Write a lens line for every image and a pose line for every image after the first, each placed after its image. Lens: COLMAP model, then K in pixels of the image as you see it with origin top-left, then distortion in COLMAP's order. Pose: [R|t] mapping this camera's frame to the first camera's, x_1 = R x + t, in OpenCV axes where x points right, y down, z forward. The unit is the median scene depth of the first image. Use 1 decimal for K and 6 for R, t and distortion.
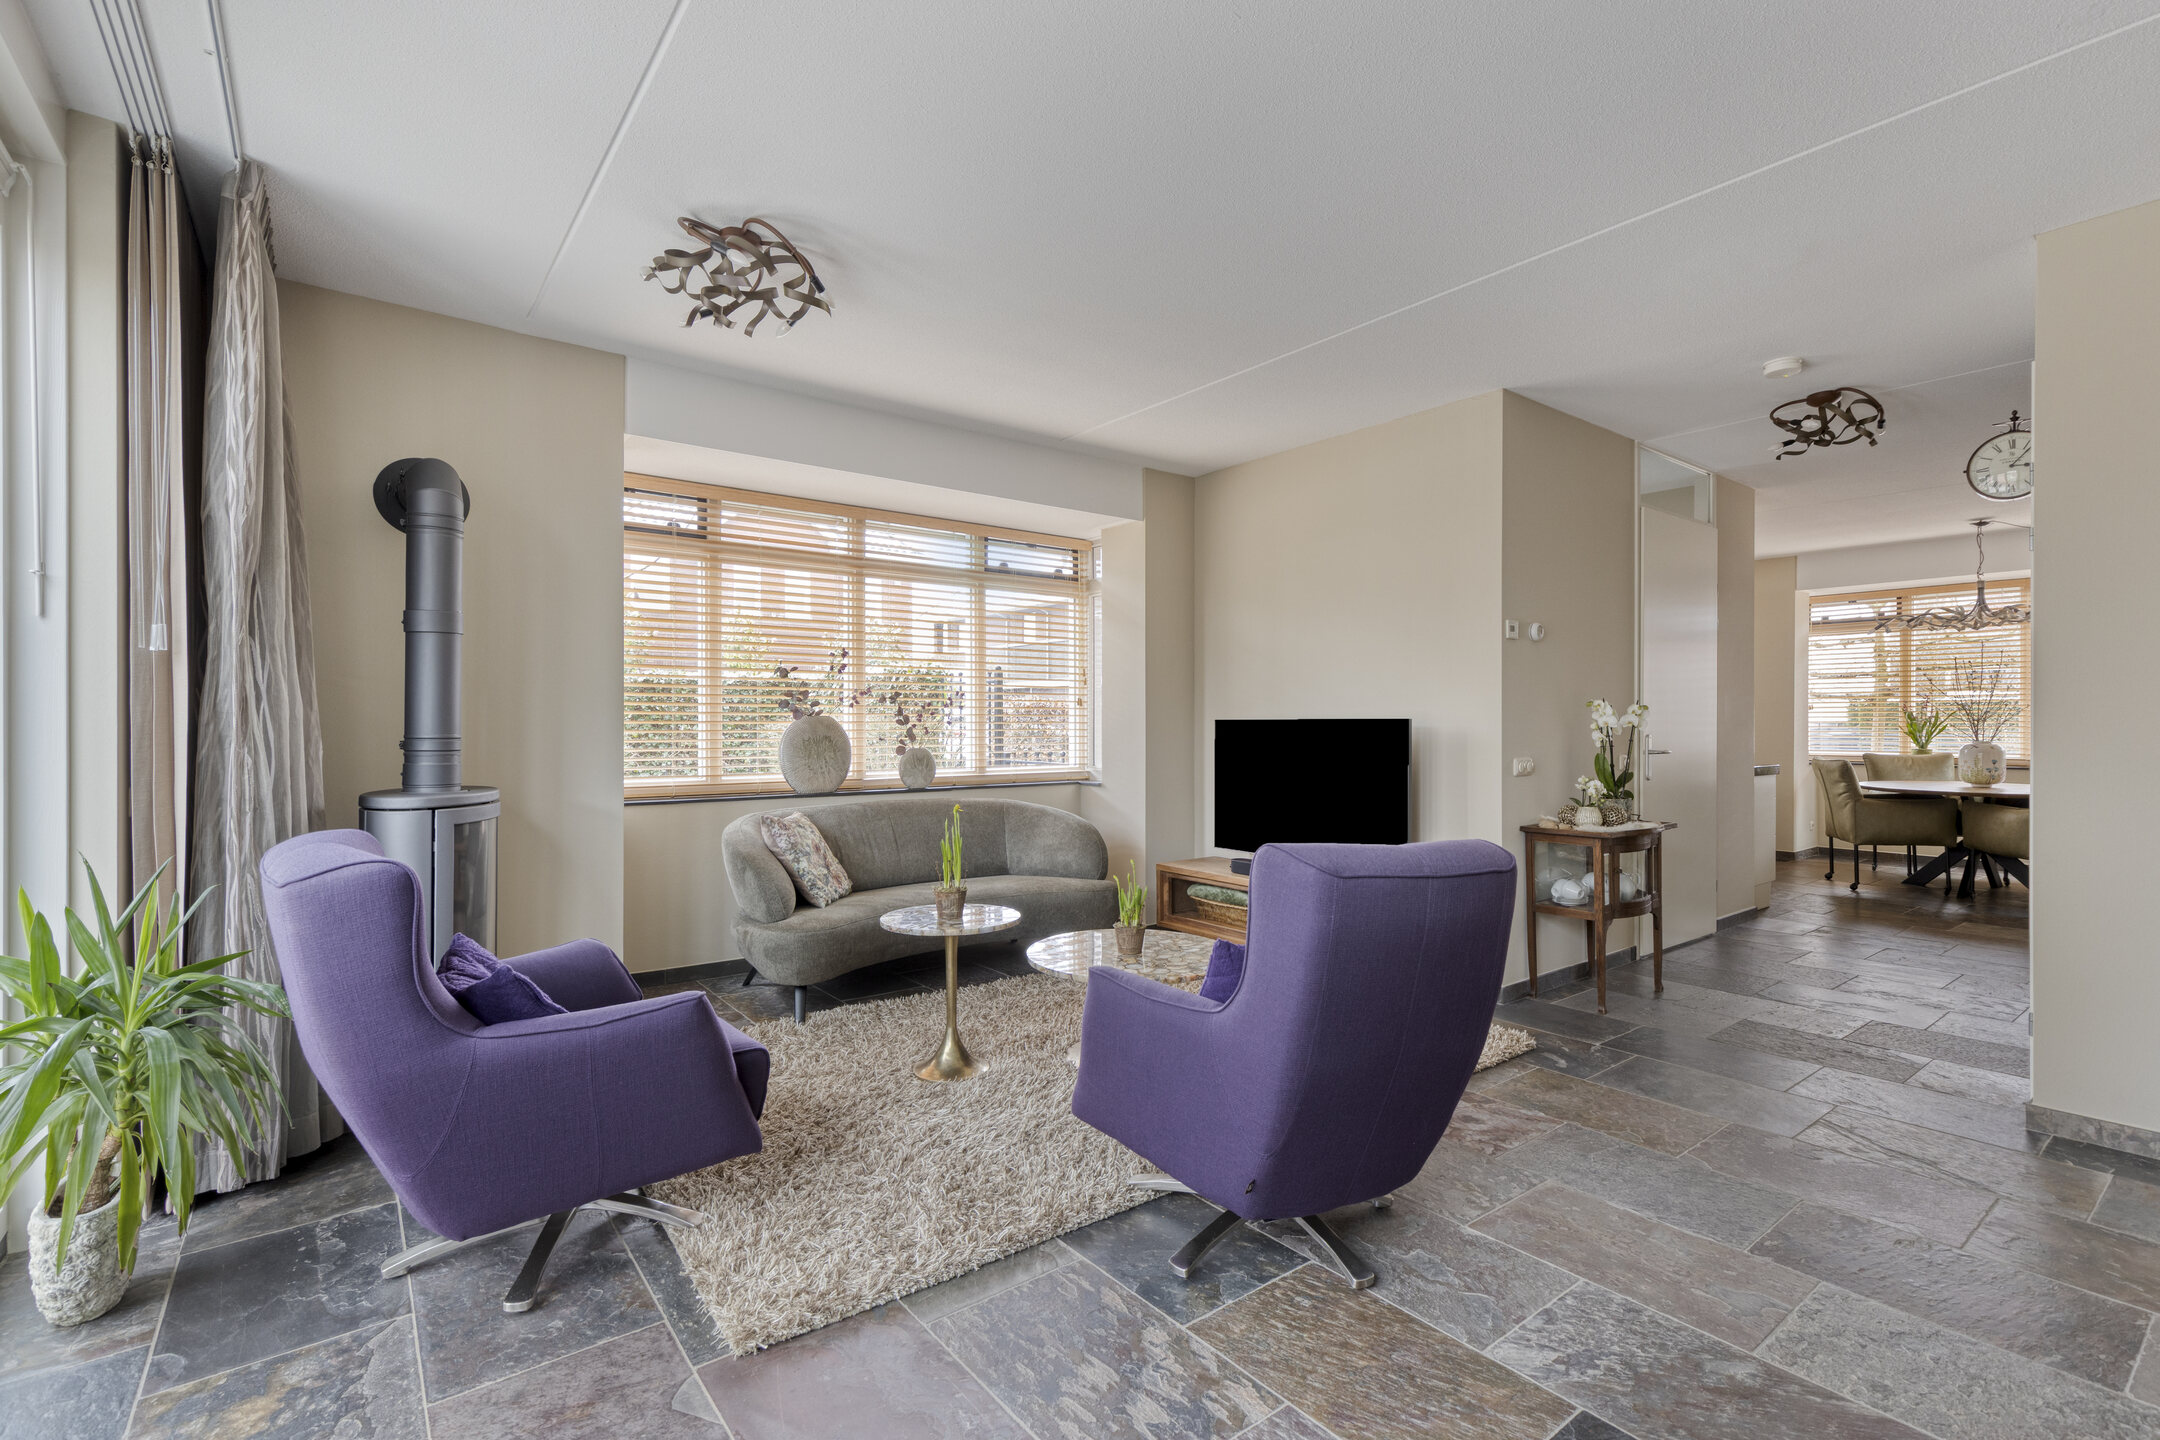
lens RADIAL K [[964.9, 0, 1090.3], [0, 964.9, 717.9], [0, 0, 1]] dist [0.010019, -0.003643]
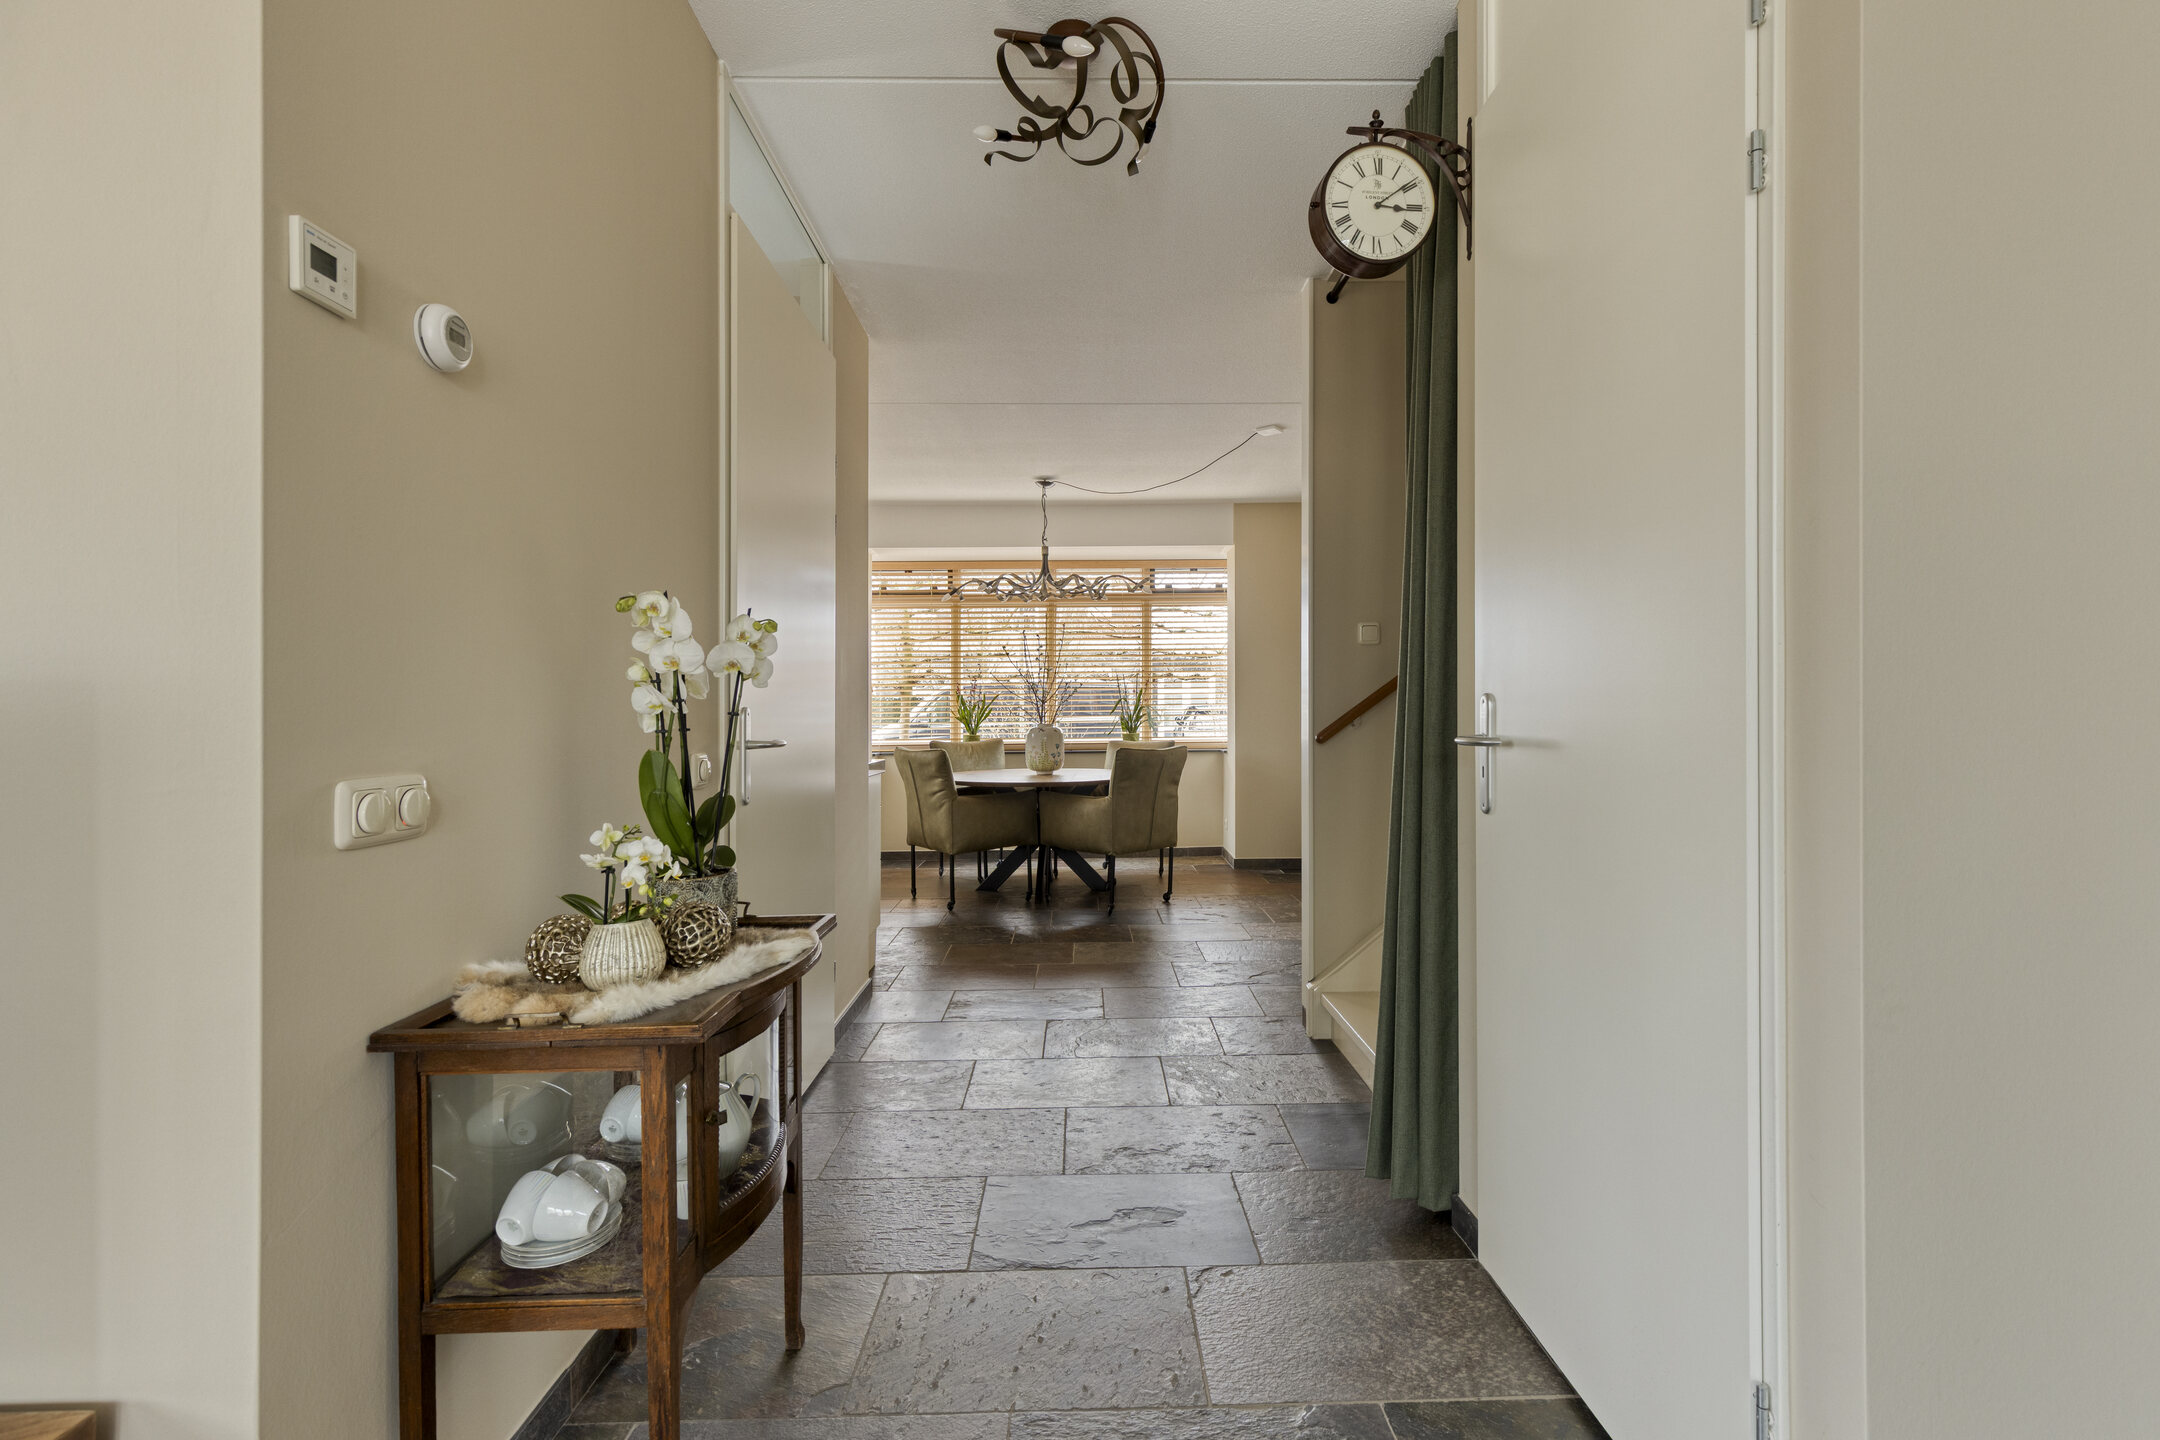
lens RADIAL K [[964.9, 0, 1088.4], [0, 964.9, 714.2], [0, 0, 1]] dist [0.010019, -0.003643]
pose [[0.595992, 0.000271, 0.802990, 0.338228], [0.000536, 1.000000, -0.000735, 0.023692], [-0.802990, 0.000869, 0.595992, 0.662369]]
